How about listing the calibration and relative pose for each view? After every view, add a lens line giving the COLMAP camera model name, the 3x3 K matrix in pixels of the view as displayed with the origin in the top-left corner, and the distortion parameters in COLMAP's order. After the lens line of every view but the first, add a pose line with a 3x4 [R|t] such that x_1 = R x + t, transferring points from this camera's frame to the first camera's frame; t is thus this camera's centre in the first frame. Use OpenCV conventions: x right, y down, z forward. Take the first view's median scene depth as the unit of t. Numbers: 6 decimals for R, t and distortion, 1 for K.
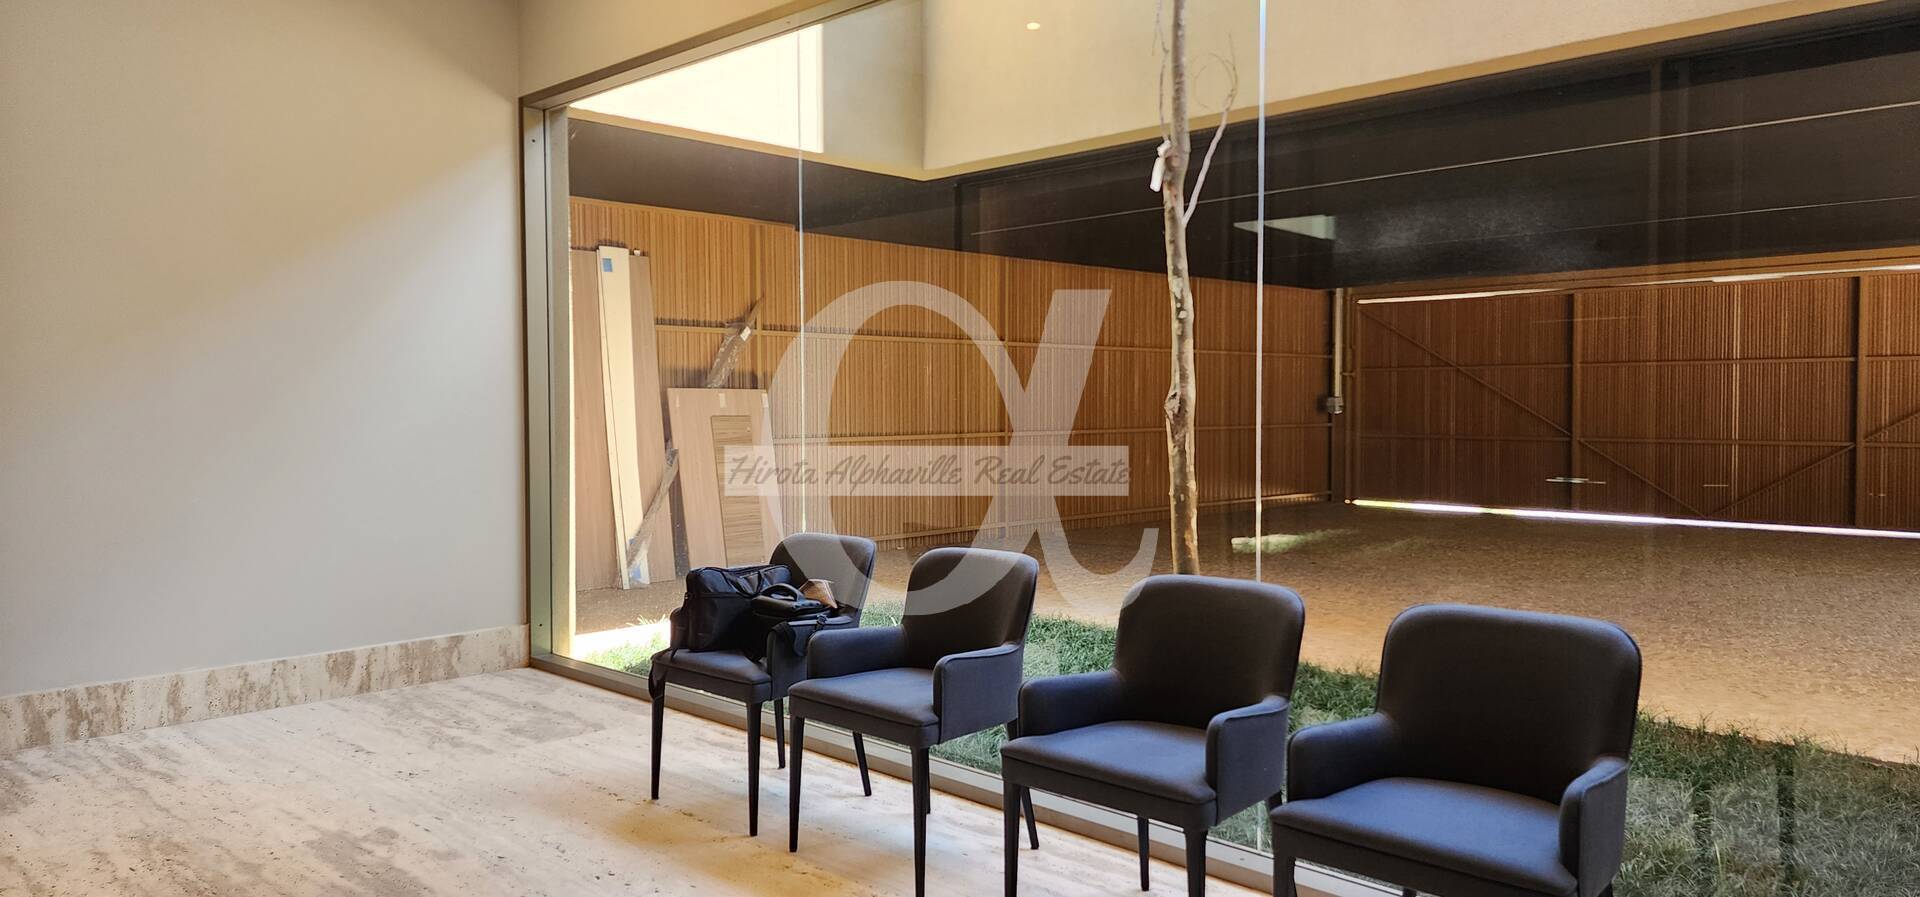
lens RADIAL K [[1528.5, 0, 960.0], [0, 1528.5, 448.5], [0, 0, 1]] dist [-0.000253, -0.003410]
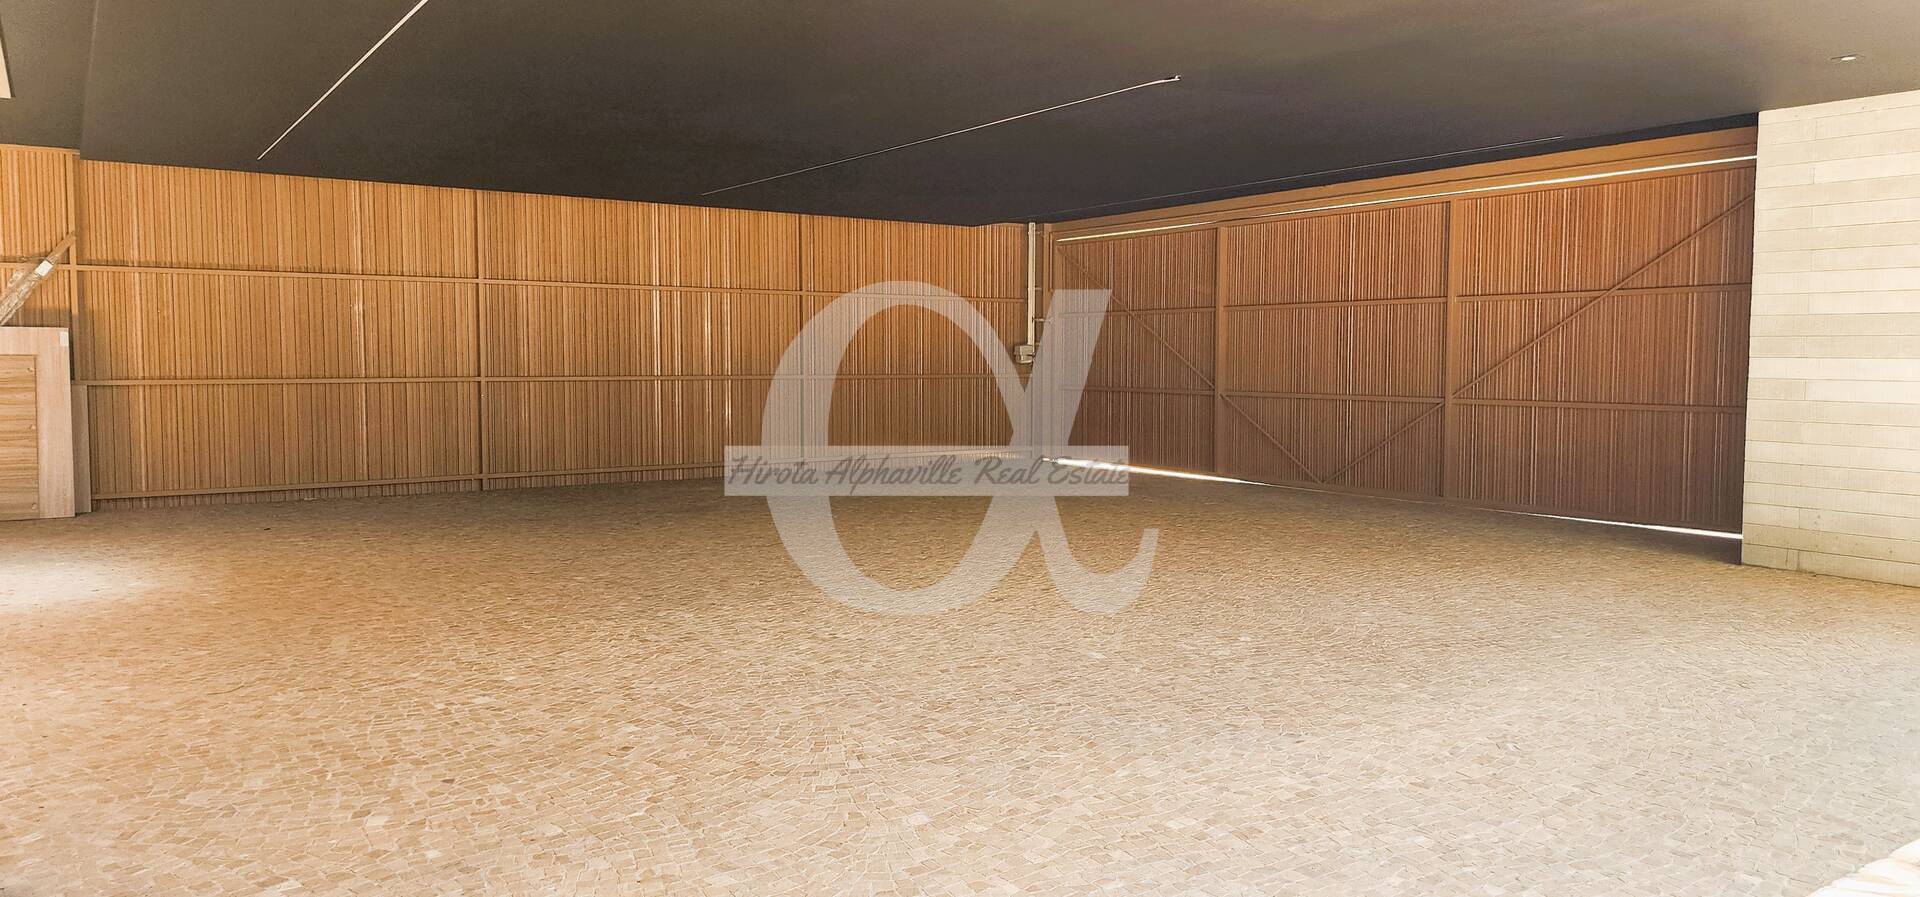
lens RADIAL K [[1528.5, 0, 960.0], [0, 1528.5, 448.5], [0, 0, 1]] dist [-0.000253, -0.003410]
pose [[0.985637, 0.016705, -0.168051, 0.413502], [-0.012106, 0.999525, 0.028355, 0.002509], [0.168445, -0.025913, 0.985370, 0.111881]]
